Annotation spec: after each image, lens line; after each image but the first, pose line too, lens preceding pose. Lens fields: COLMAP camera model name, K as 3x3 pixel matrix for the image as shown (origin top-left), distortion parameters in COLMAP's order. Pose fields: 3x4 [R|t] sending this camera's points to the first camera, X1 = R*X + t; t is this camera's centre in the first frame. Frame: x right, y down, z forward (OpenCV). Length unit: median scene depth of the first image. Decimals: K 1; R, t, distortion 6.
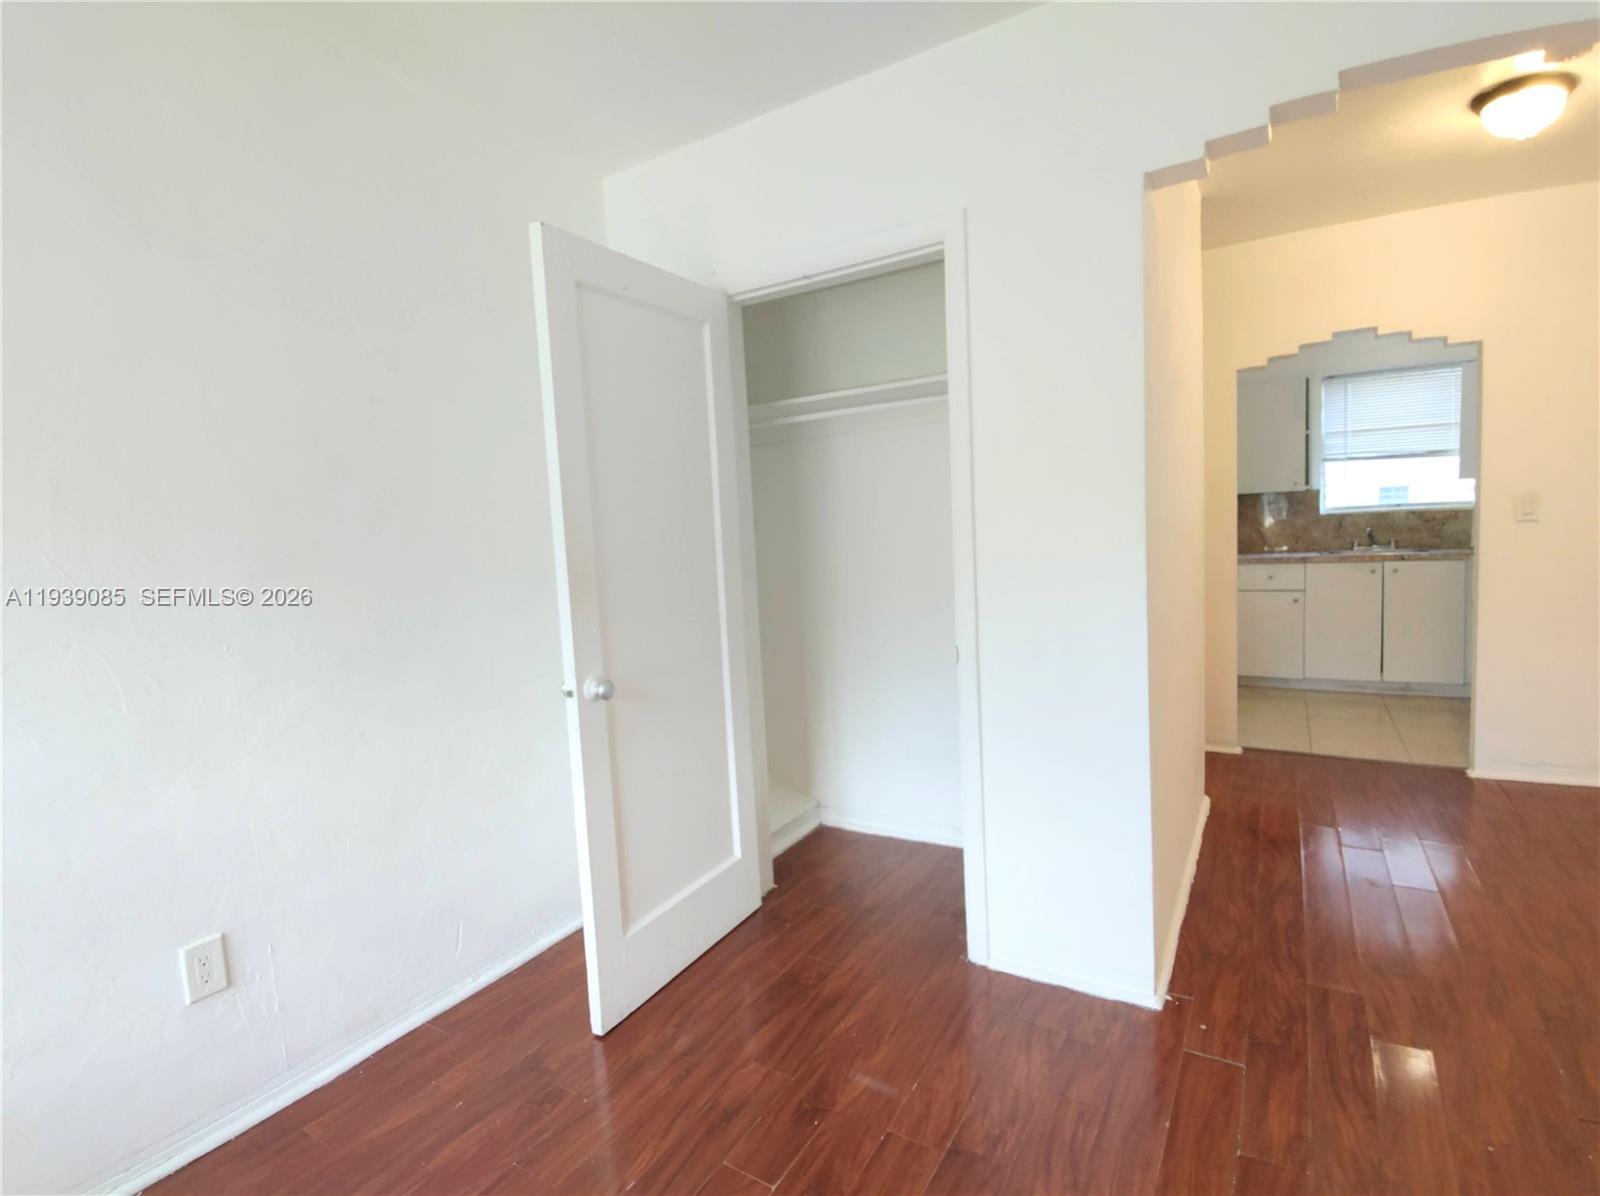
lens RADIAL K [[773.2, 0, 798.0], [0, 773.2, 591.2], [0, 0, 1]] dist [-0.002193, -0.014893]
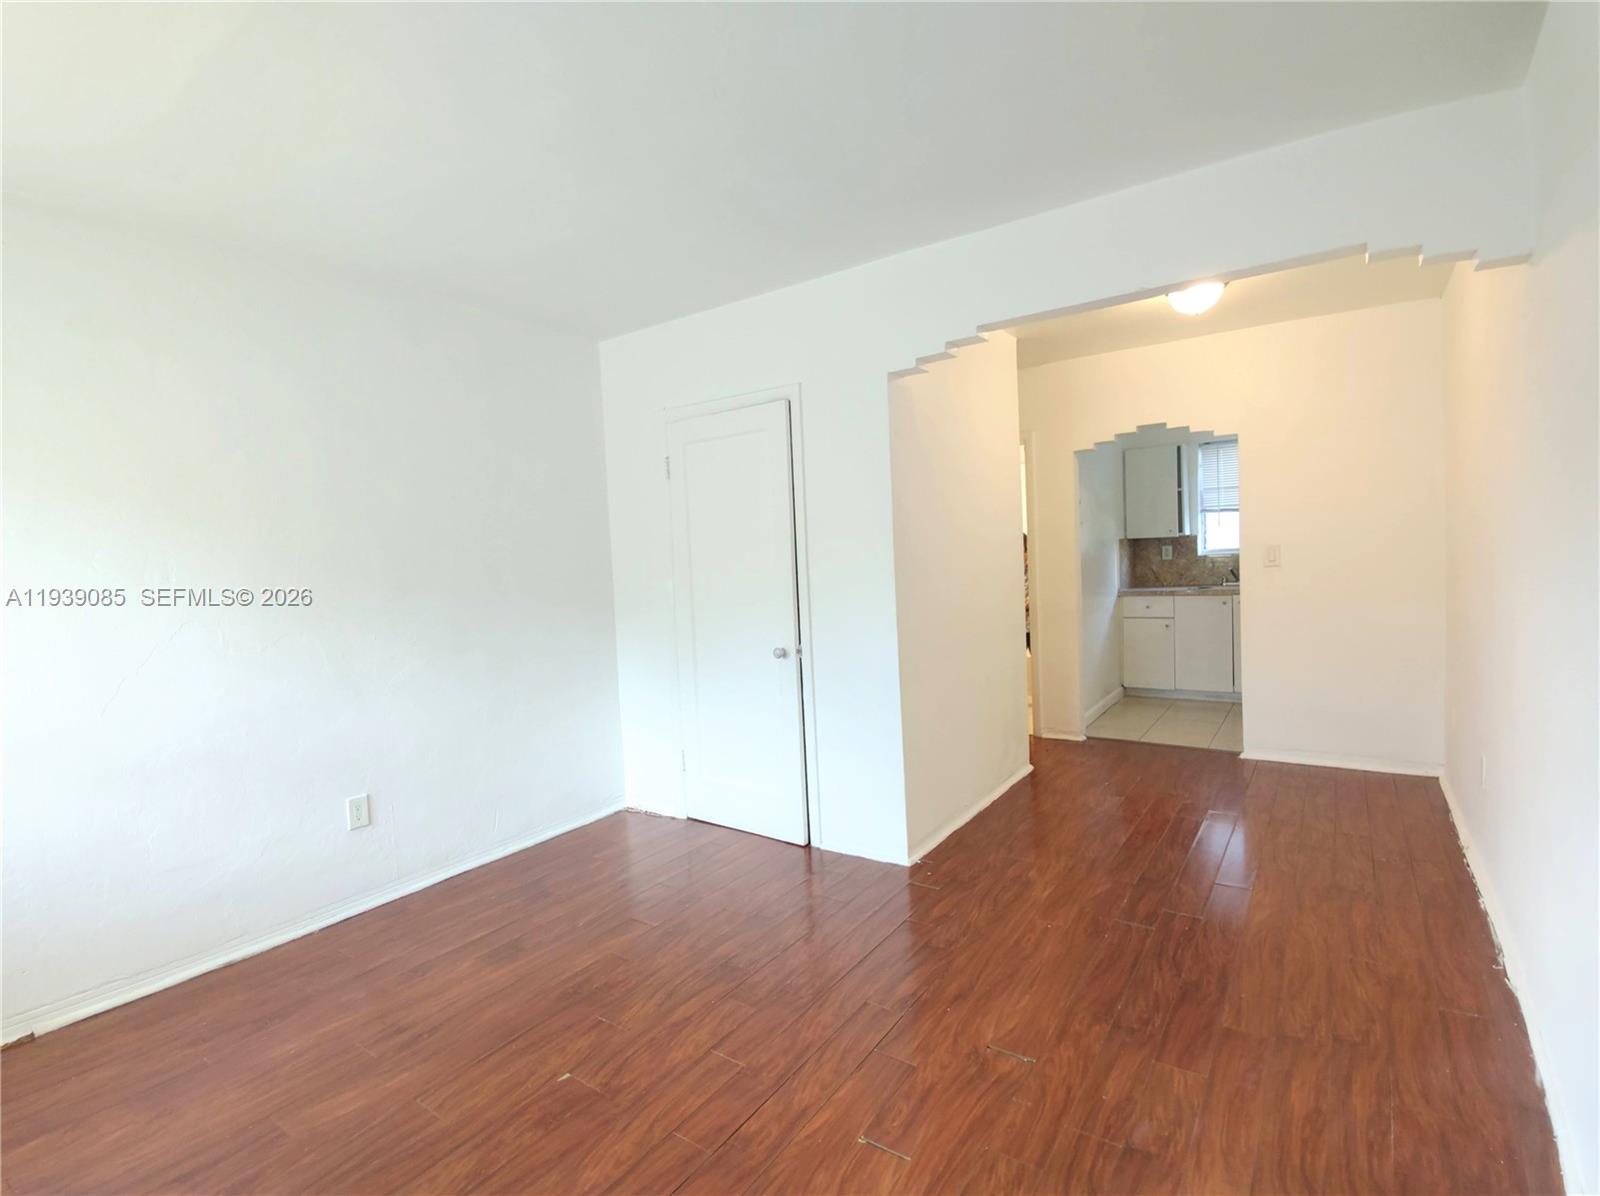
lens RADIAL K [[773.2, 0, 793.1], [0, 773.2, 584.5], [0, 0, 1]] dist [-0.002193, -0.014893]
pose [[0.997922, 0.010006, -0.063652, 0.127147], [-0.012749, 0.999001, -0.042823, 0.006397], [0.063160, 0.043545, 0.997053, -0.272294]]
